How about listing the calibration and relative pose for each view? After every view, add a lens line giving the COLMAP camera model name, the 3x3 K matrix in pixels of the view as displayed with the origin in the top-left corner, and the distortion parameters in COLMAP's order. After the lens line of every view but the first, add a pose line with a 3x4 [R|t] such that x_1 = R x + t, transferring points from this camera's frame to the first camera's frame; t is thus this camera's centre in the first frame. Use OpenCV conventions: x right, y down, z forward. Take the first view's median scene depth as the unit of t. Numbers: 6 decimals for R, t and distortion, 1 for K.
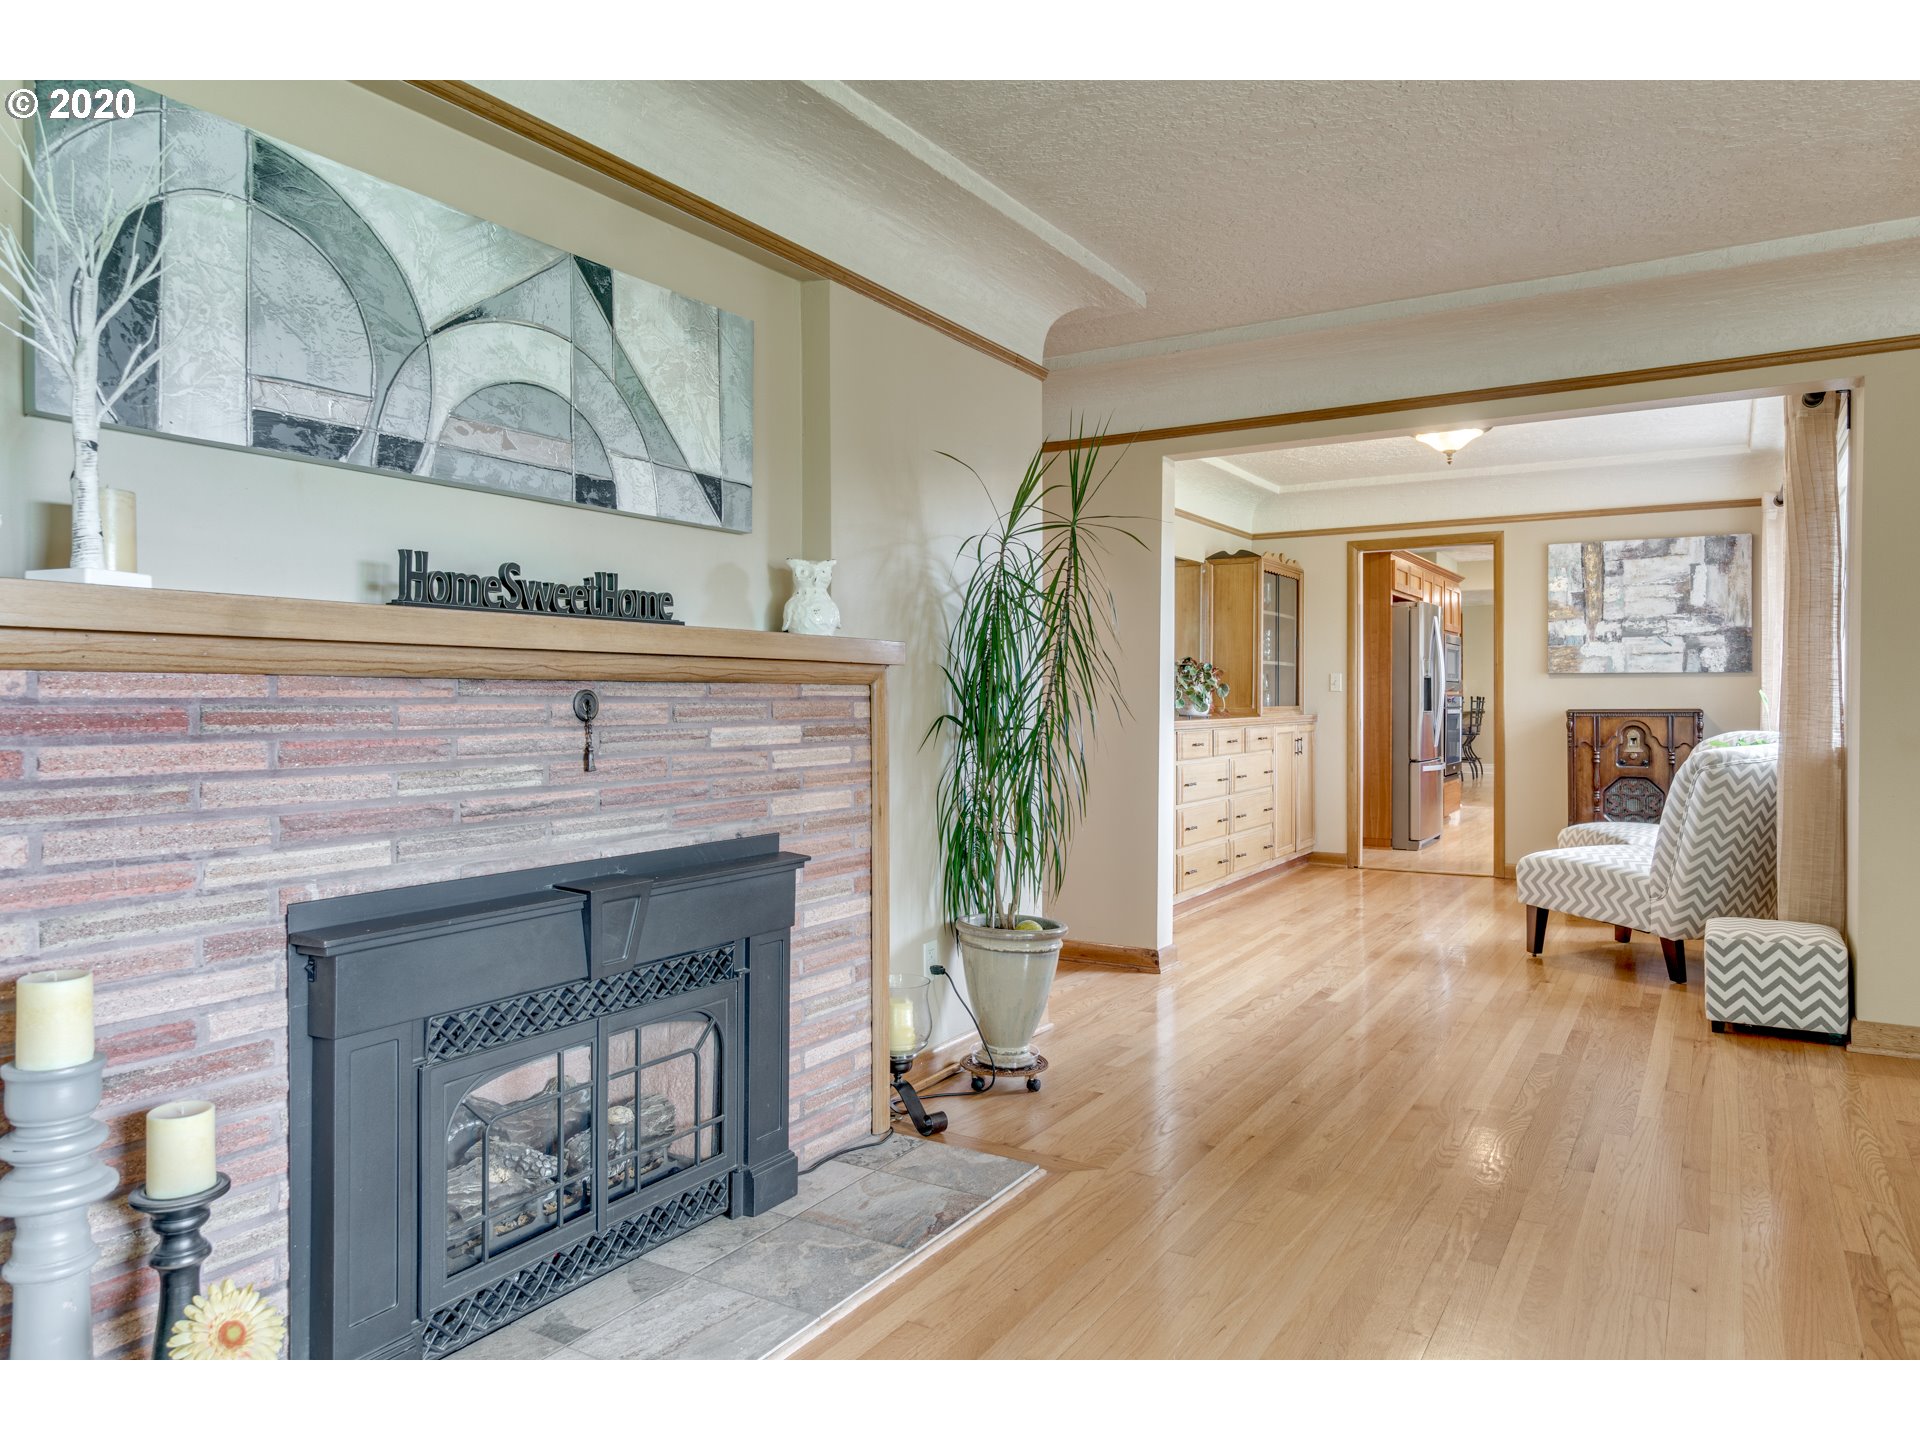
lens RADIAL K [[1253.4, 0, 959.7], [0, 1253.4, 697.1], [0, 0, 1]] dist [-0.001288, 0.000207]
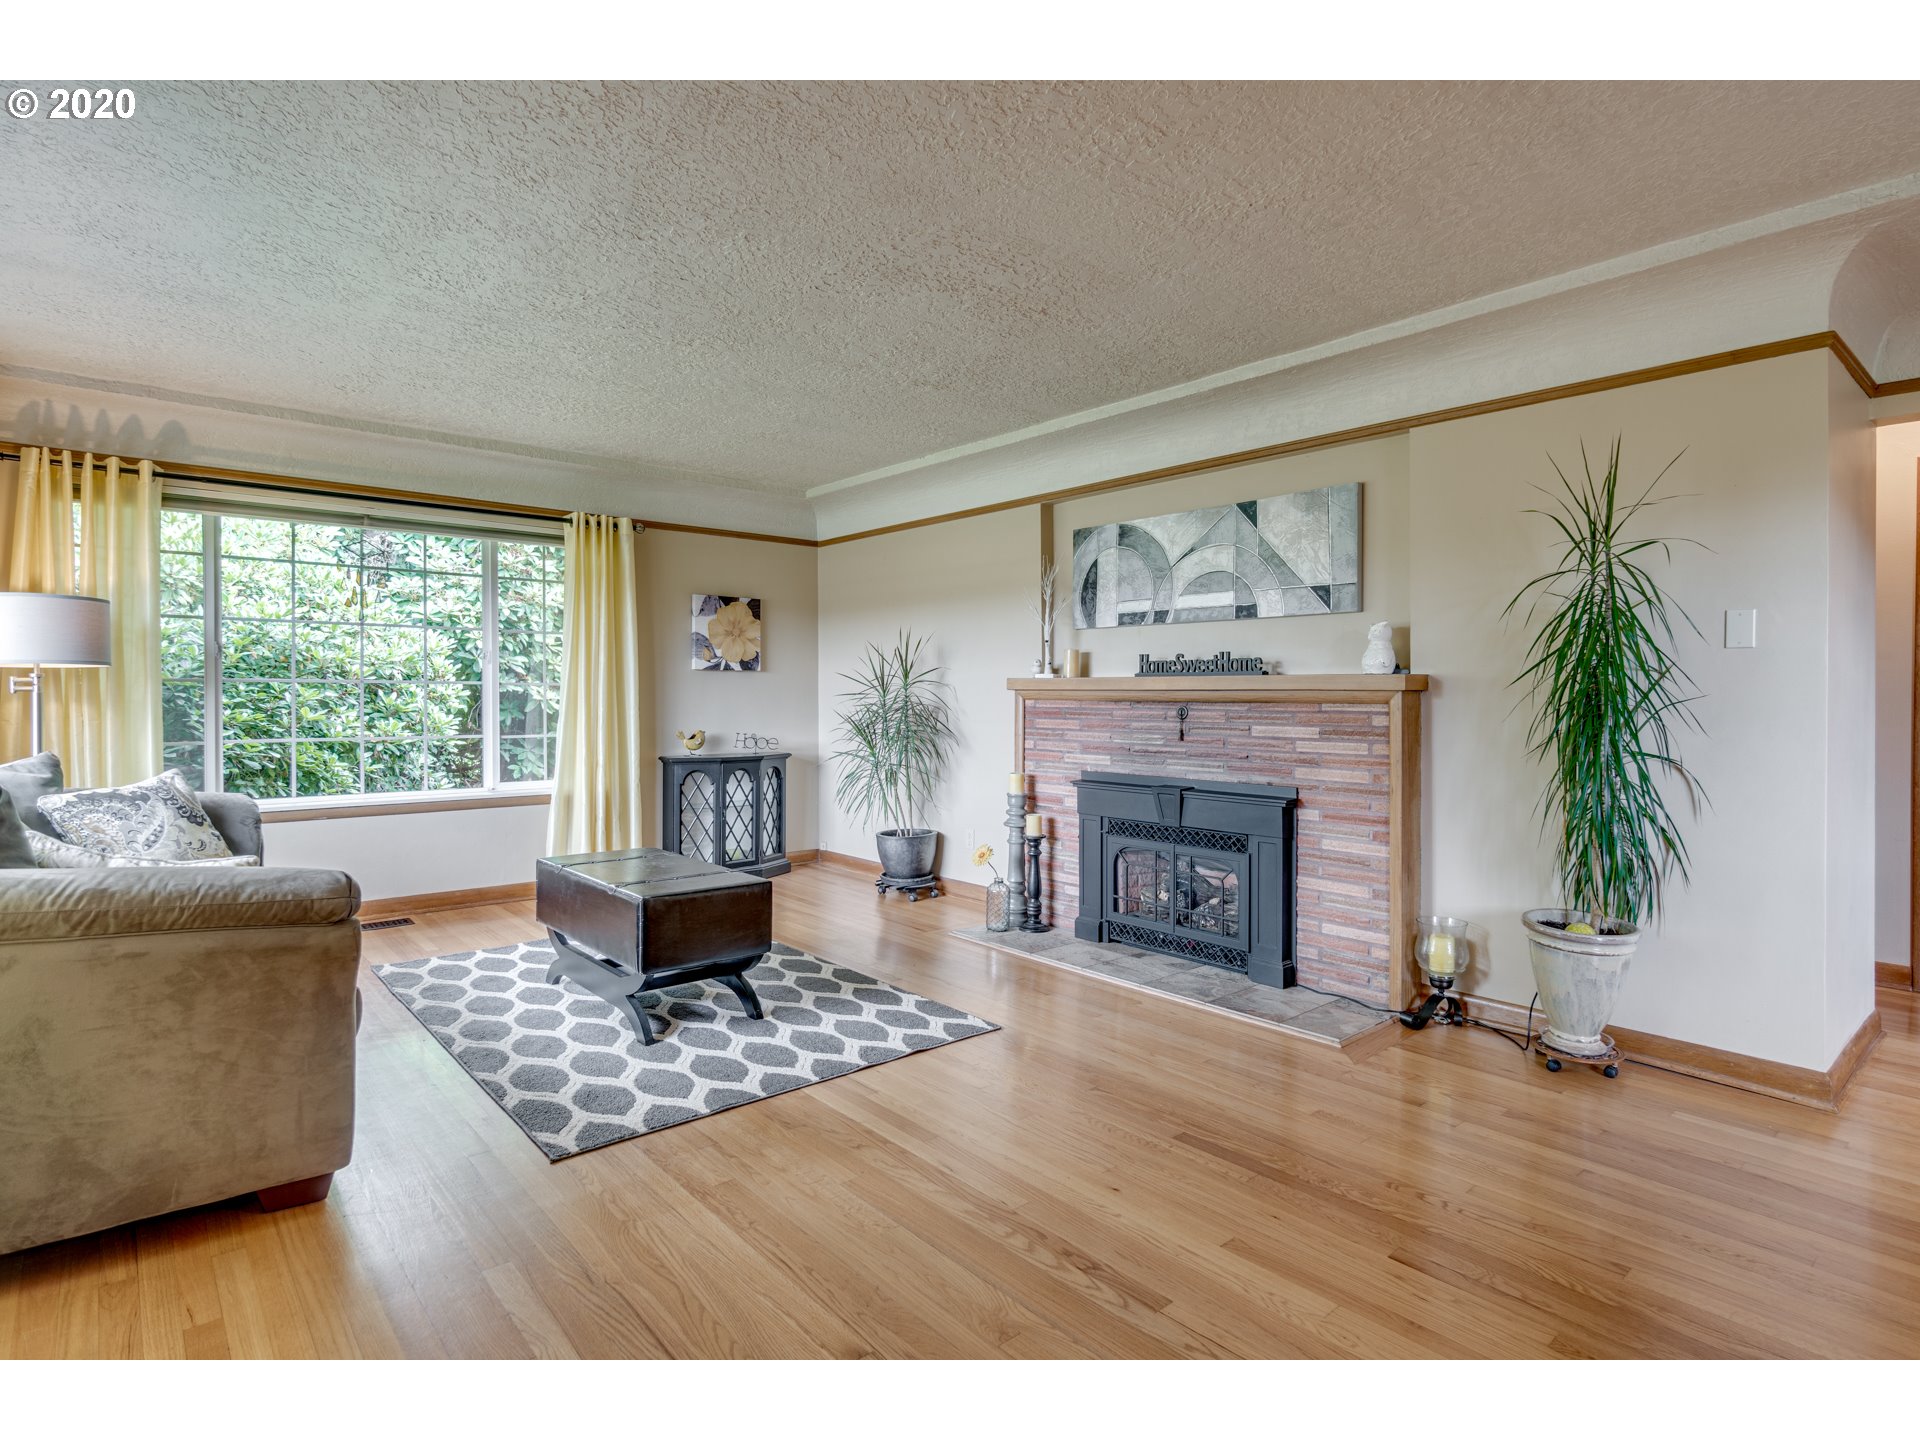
lens RADIAL K [[948.2, 0, 948.7], [0, 948.2, 699.6], [0, 0, 1]] dist [0.002113, 0.000838]
pose [[-0.299178, 0.002495, -0.954194, 1.500799], [-0.004538, 0.999982, 0.004038, -0.022317], [0.954186, 0.005538, -0.299162, 1.092861]]
